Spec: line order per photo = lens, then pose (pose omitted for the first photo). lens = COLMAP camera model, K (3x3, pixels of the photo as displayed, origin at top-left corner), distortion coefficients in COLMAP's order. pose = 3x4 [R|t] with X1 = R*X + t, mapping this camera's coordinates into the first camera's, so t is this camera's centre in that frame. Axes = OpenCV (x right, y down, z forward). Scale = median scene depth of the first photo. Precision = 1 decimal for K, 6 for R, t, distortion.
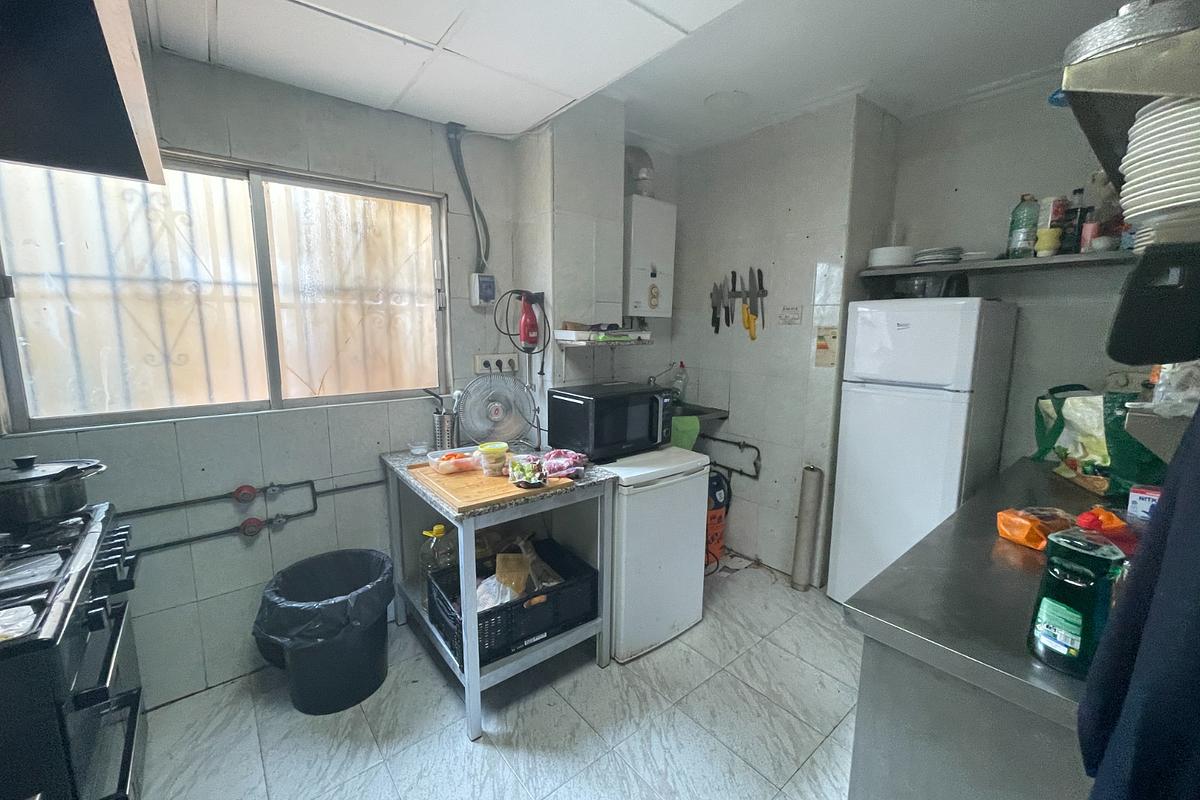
lens RADIAL K [[488.6, 0, 600.0], [0, 488.6, 400.0], [0, 0, 1]] dist [-0.000637, 0.000556]
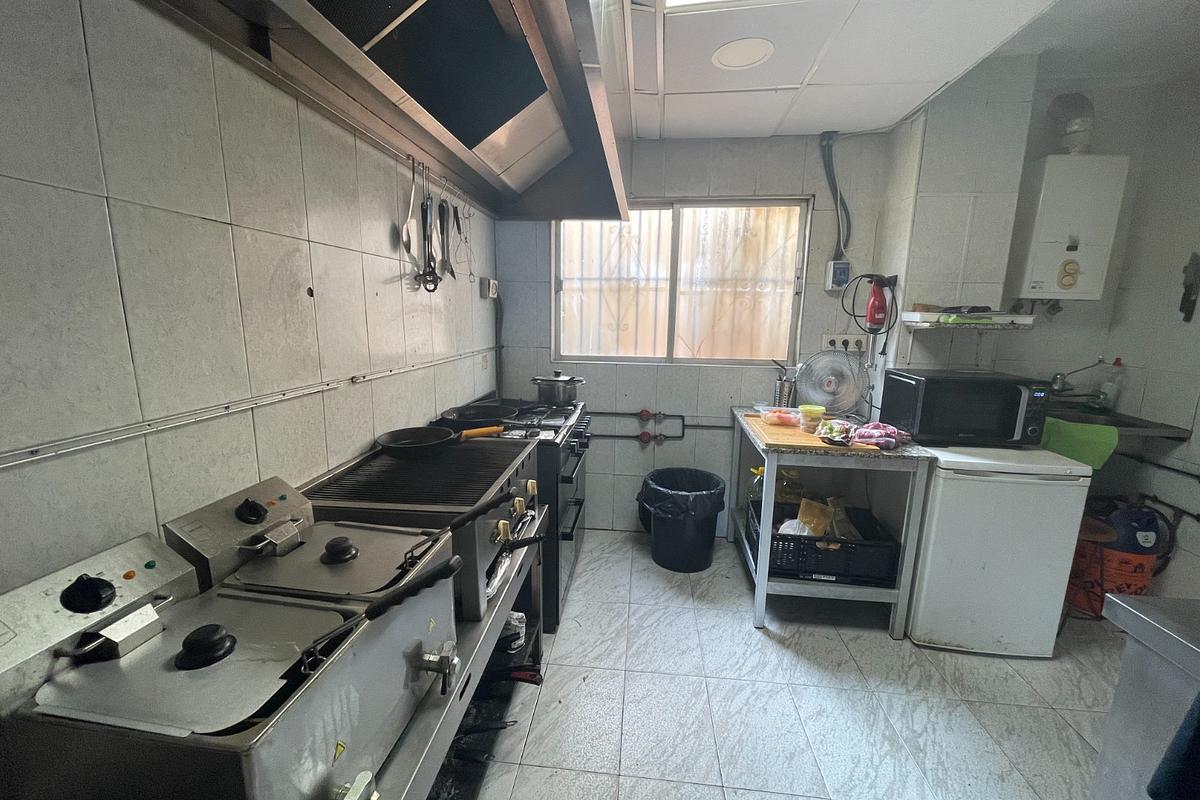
lens RADIAL K [[480.2, 0, 589.5], [0, 480.2, 399.9], [0, 0, 1]] dist [-0.009032, 0.000075]
pose [[0.695453, 0.134375, -0.705895, 0.198986], [-0.117908, 0.990384, 0.072366, 0.048464], [0.708832, 0.032903, 0.704610, -0.181516]]
